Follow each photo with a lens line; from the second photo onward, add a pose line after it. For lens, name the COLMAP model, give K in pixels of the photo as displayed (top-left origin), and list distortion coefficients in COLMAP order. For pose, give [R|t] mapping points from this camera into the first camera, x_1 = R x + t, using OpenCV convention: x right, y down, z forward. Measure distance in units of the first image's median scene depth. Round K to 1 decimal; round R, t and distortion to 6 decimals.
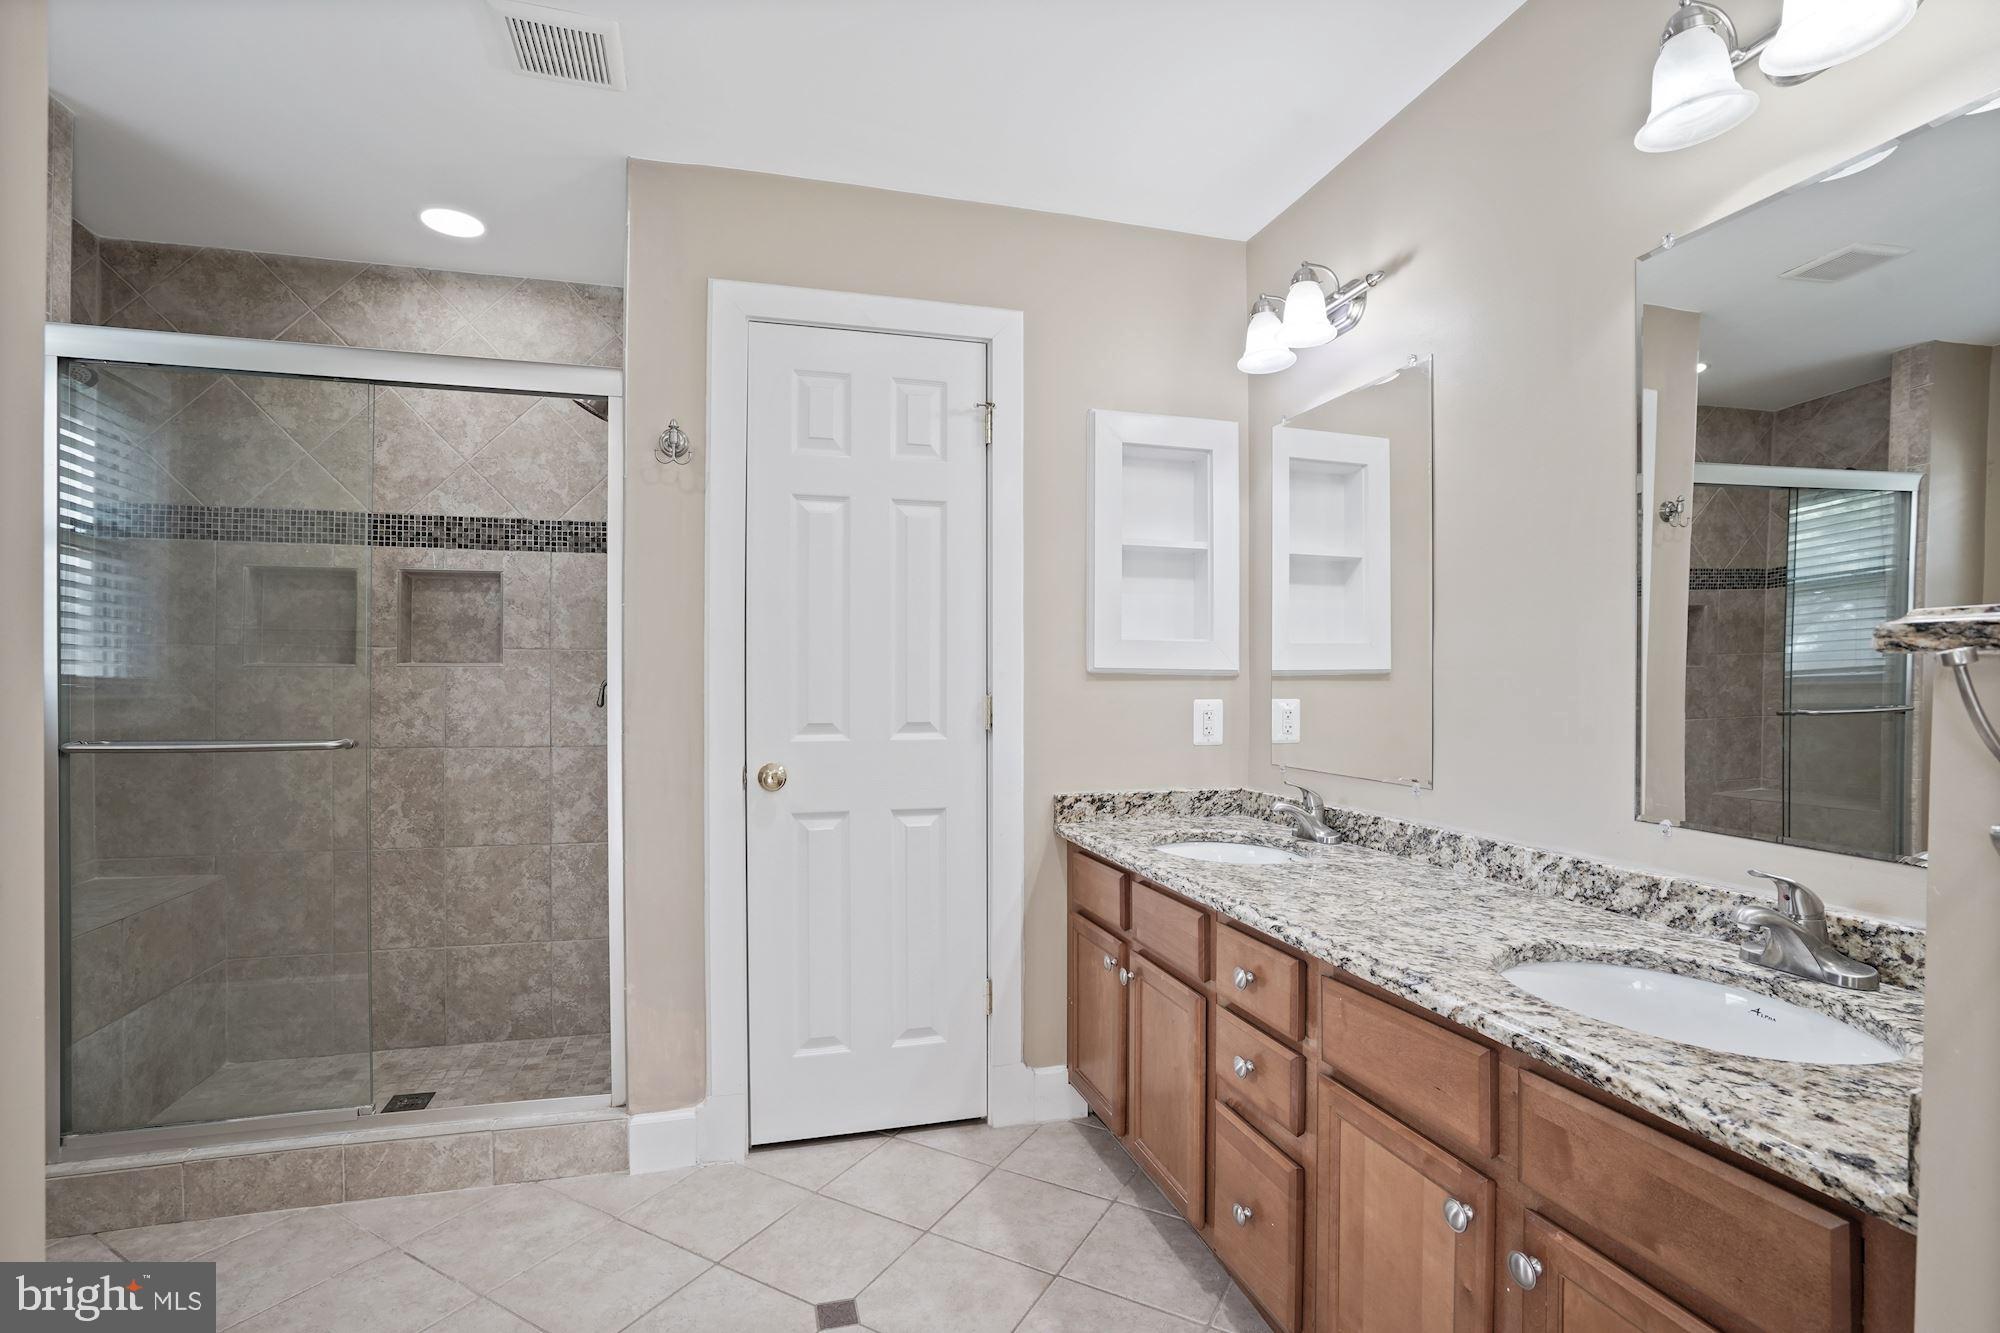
lens RADIAL K [[945.9, 0, 995.9], [0, 945.9, 674.4], [0, 0, 1]] dist [-0.015696, 0.004003]
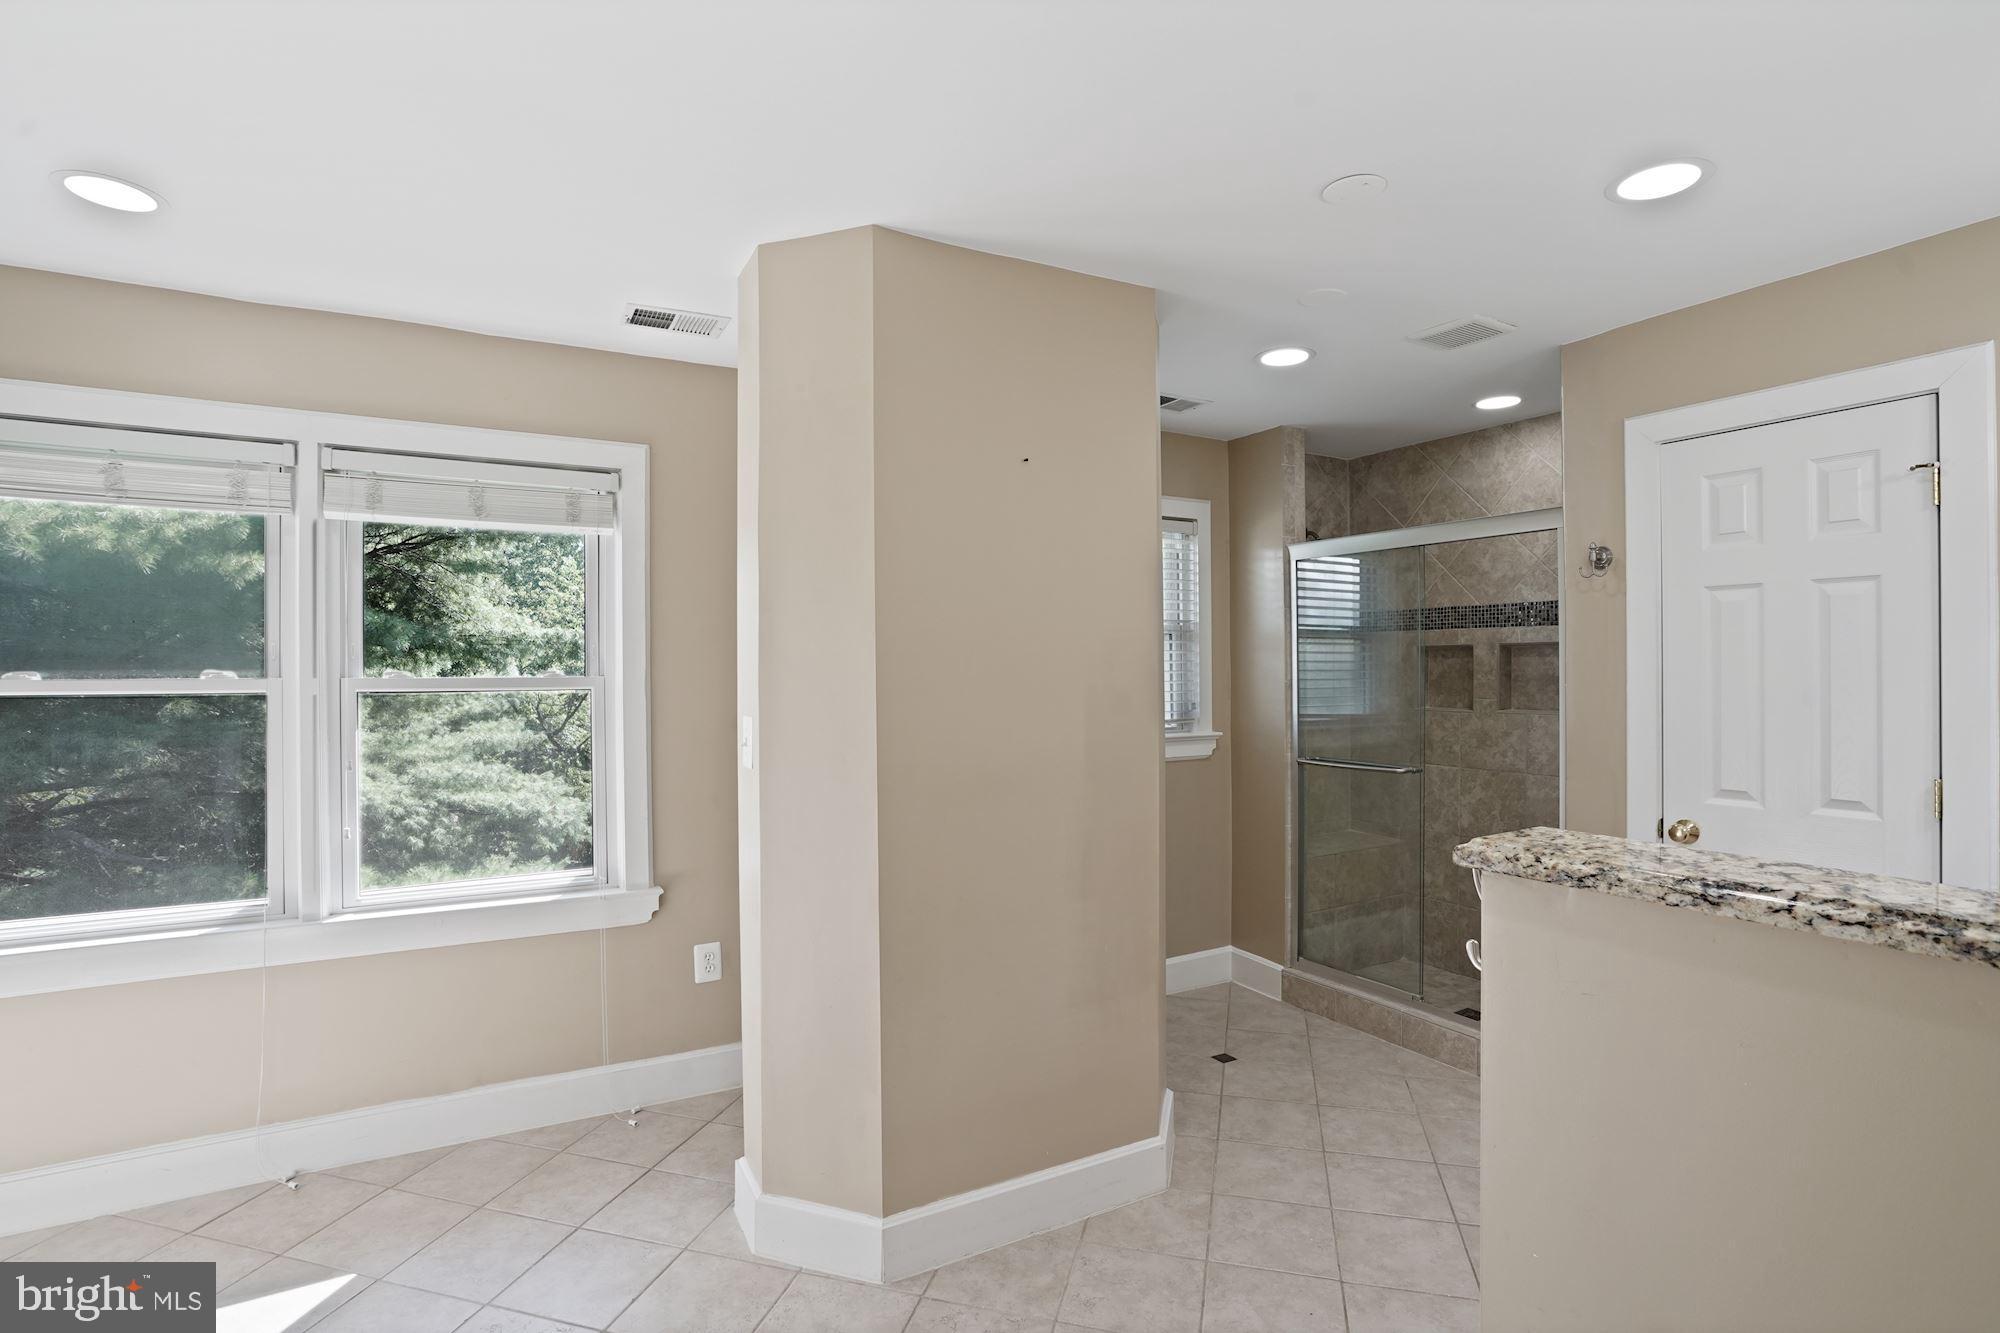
lens RADIAL K [[945.9, 0, 998.0], [0, 945.9, 671.2], [0, 0, 1]] dist [-0.015696, 0.004003]
pose [[0.274664, -0.004123, -0.961531, 0.516402], [0.013951, 0.999903, -0.000302, -0.081523], [0.961439, -0.013331, 0.274695, -0.102327]]
